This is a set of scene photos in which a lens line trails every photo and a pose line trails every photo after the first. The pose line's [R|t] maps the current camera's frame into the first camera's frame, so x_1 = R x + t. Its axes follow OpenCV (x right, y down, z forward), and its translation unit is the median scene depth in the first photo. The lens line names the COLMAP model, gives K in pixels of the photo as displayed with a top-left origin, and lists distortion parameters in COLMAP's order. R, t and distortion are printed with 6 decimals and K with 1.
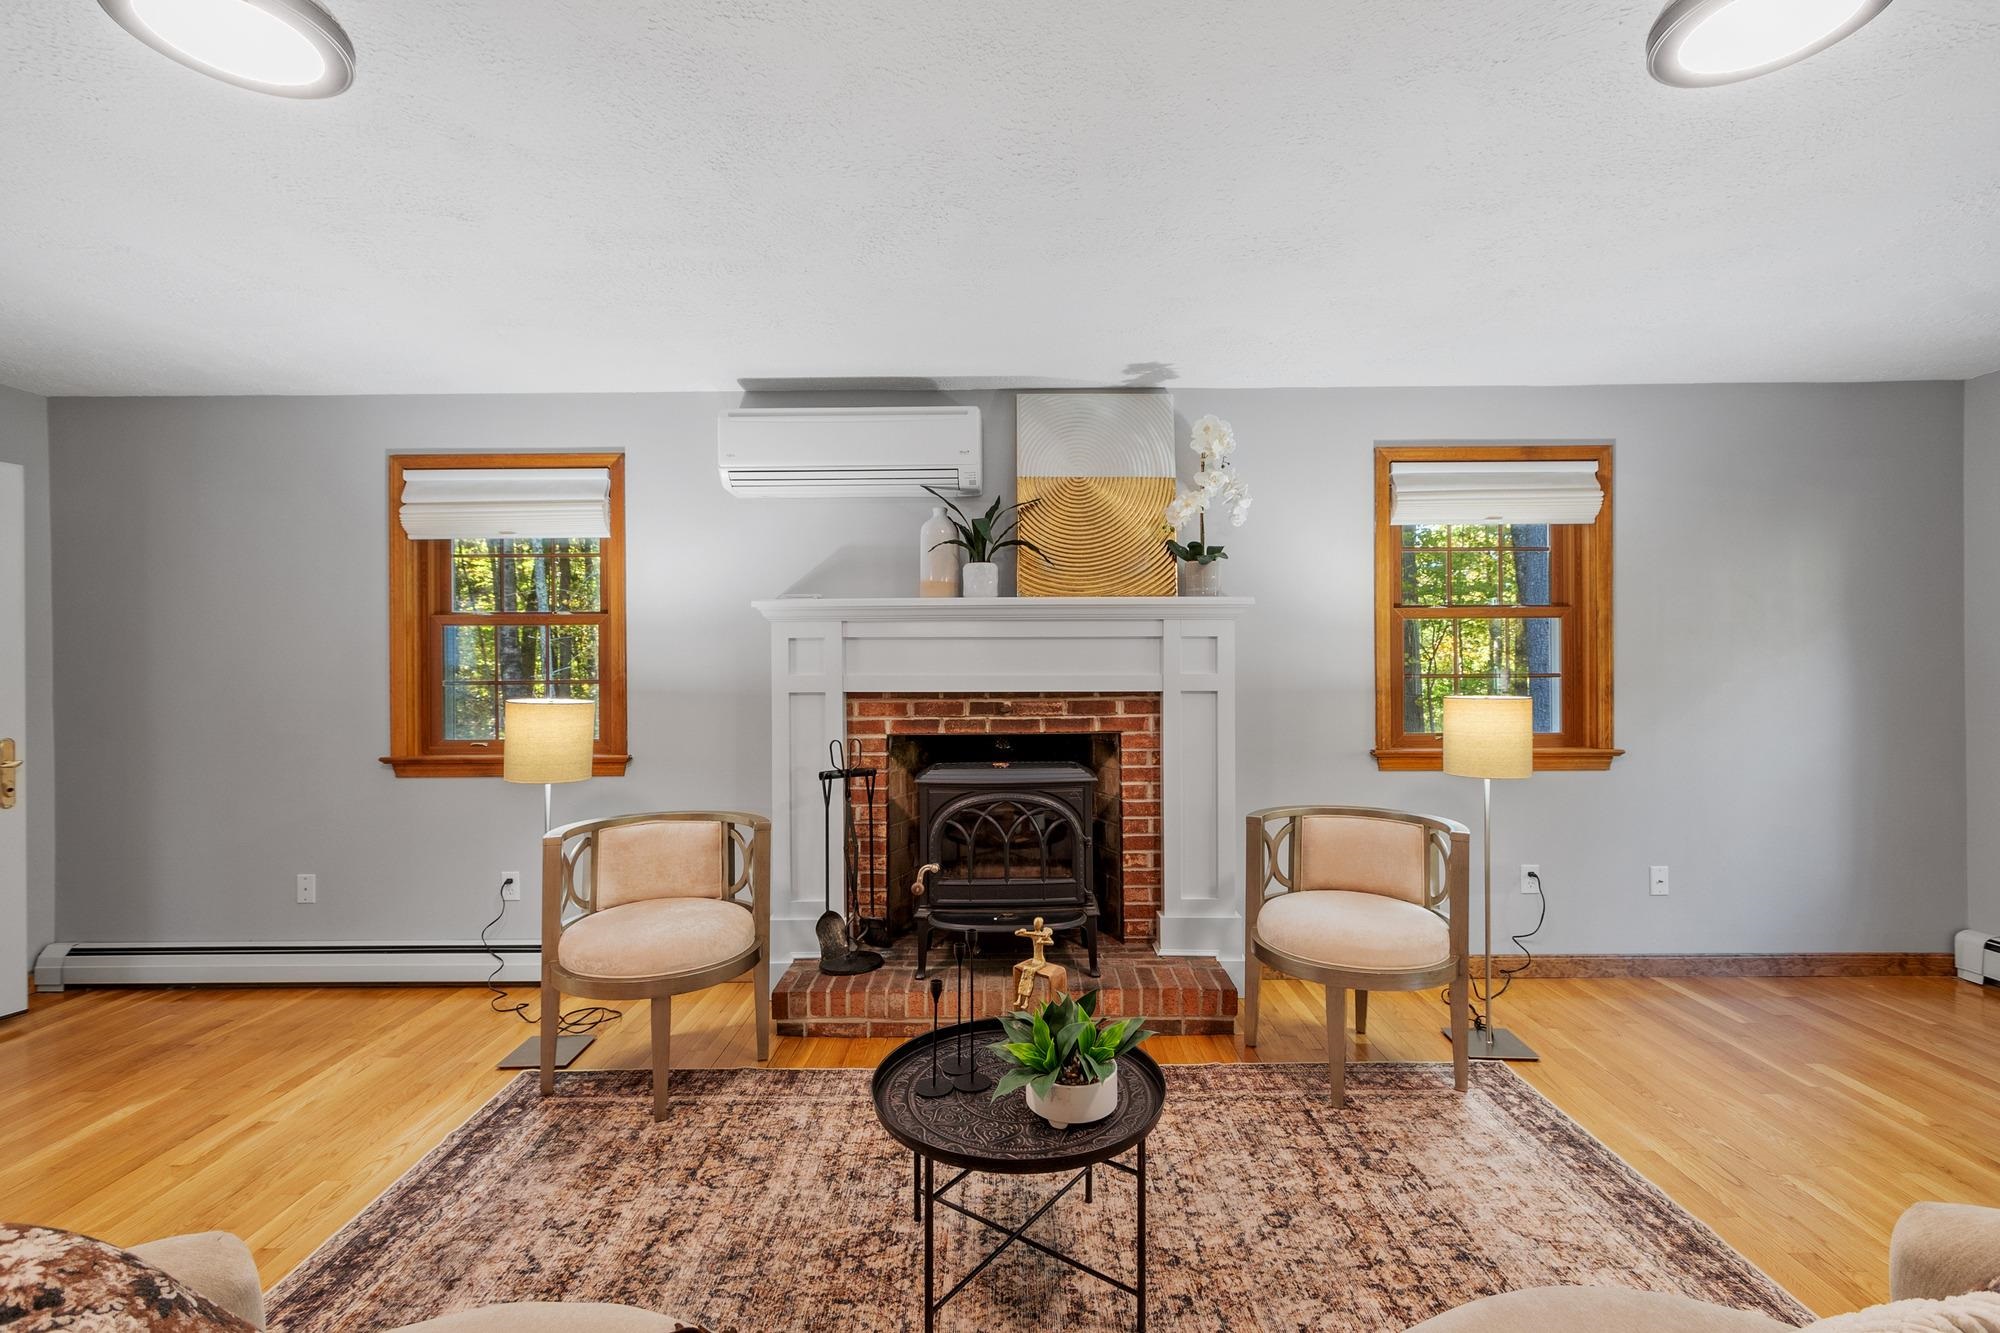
lens RADIAL K [[902.3, 0, 1005.6], [0, 902.3, 663.8], [0, 0, 1]] dist [-0.001017, 0.000713]
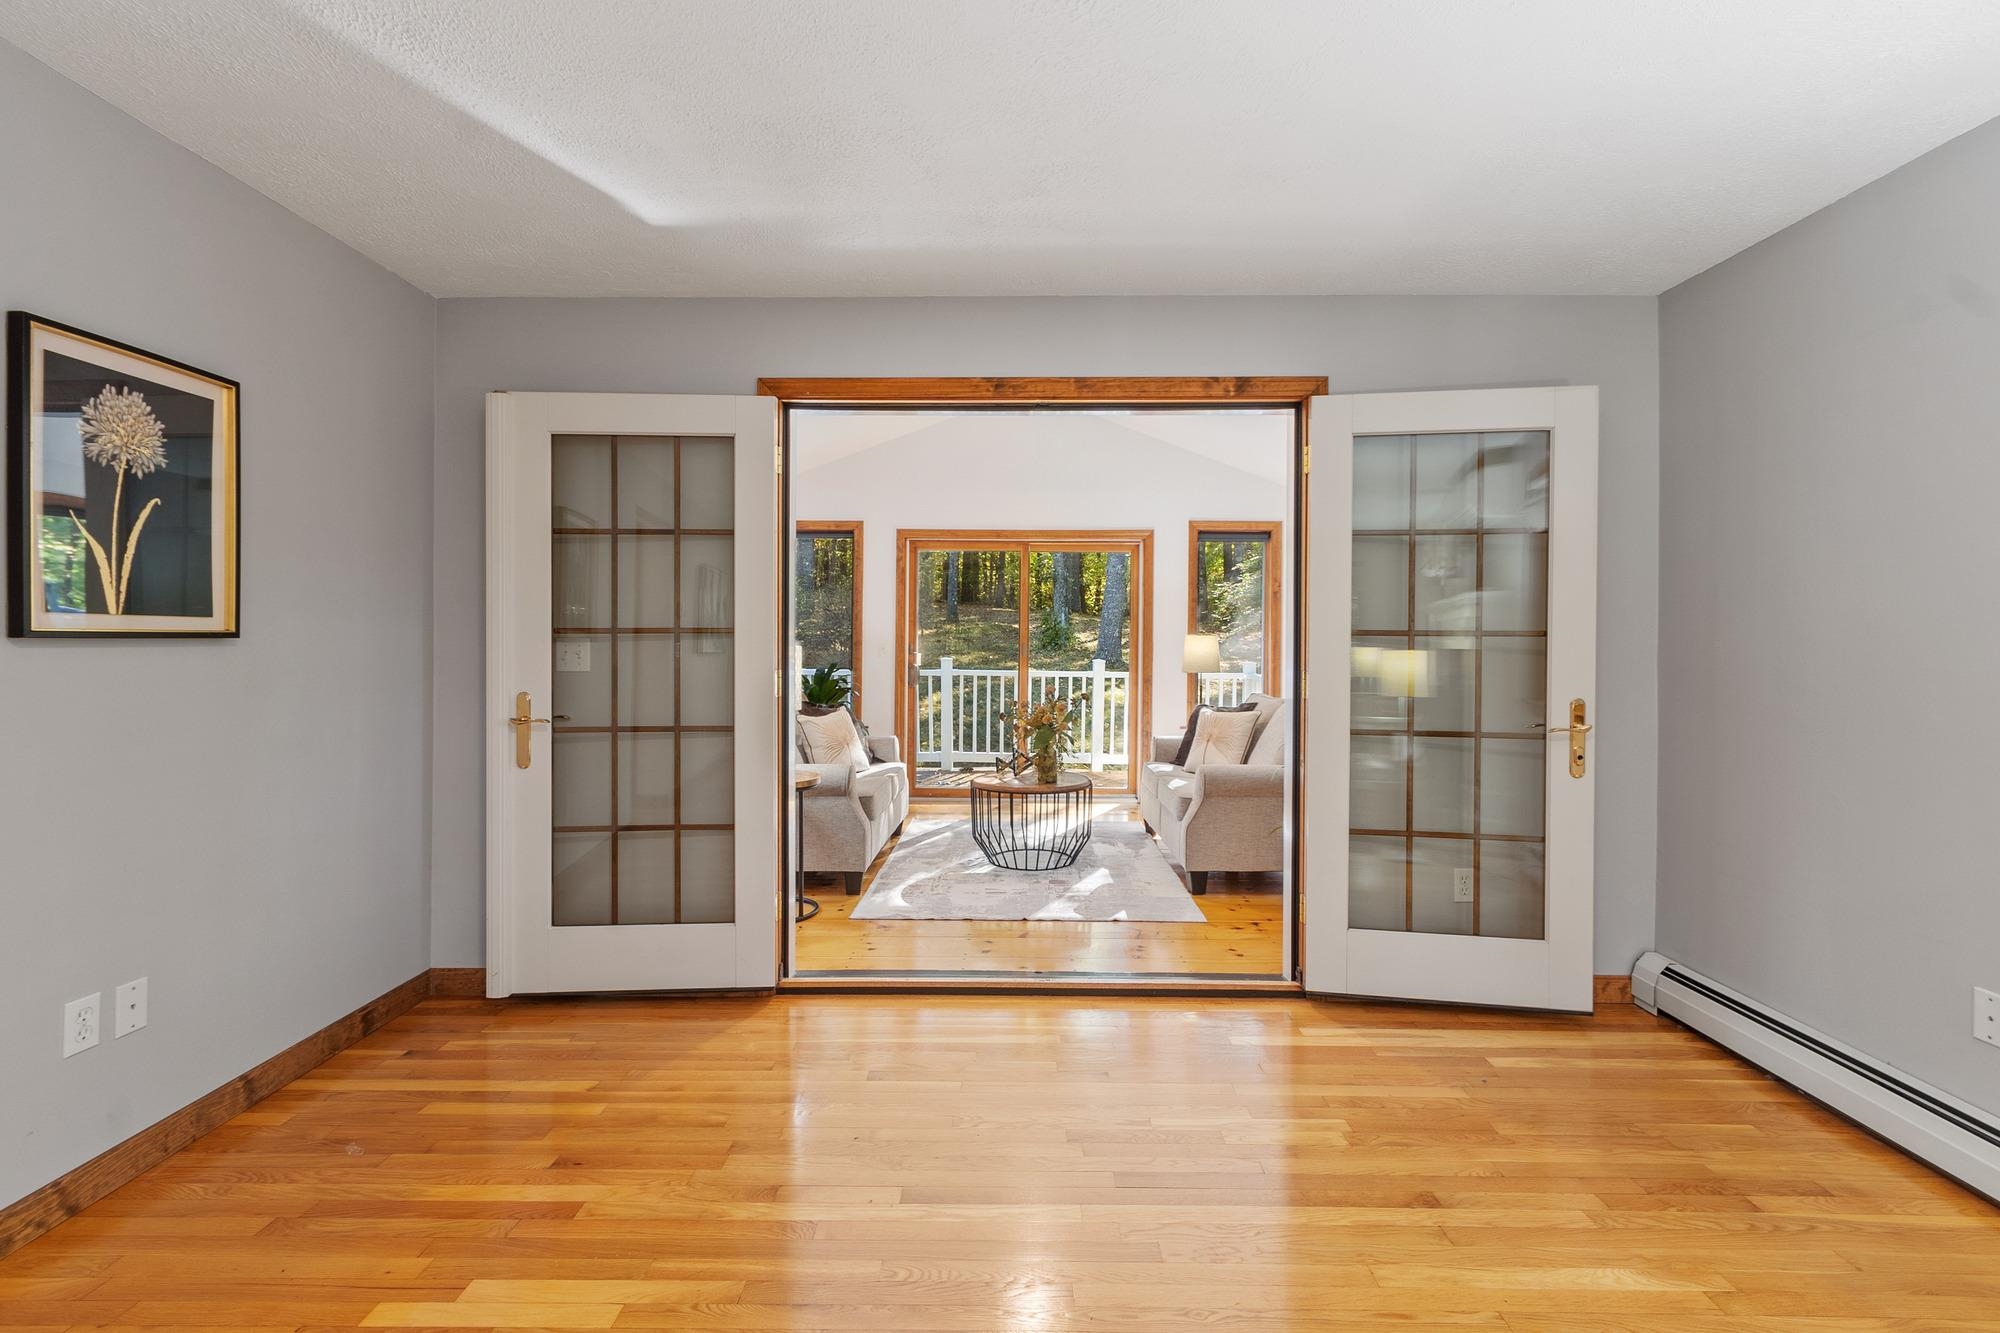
lens RADIAL K [[902.3, 0, 1000.8], [0, 902.3, 649.1], [0, 0, 1]] dist [-0.001017, 0.000713]
pose [[0.014922, 0.002215, -0.999886, -0.282461], [-0.002437, 0.999995, 0.002179, 0.039608], [0.999886, 0.002405, 0.014927, 0.454511]]
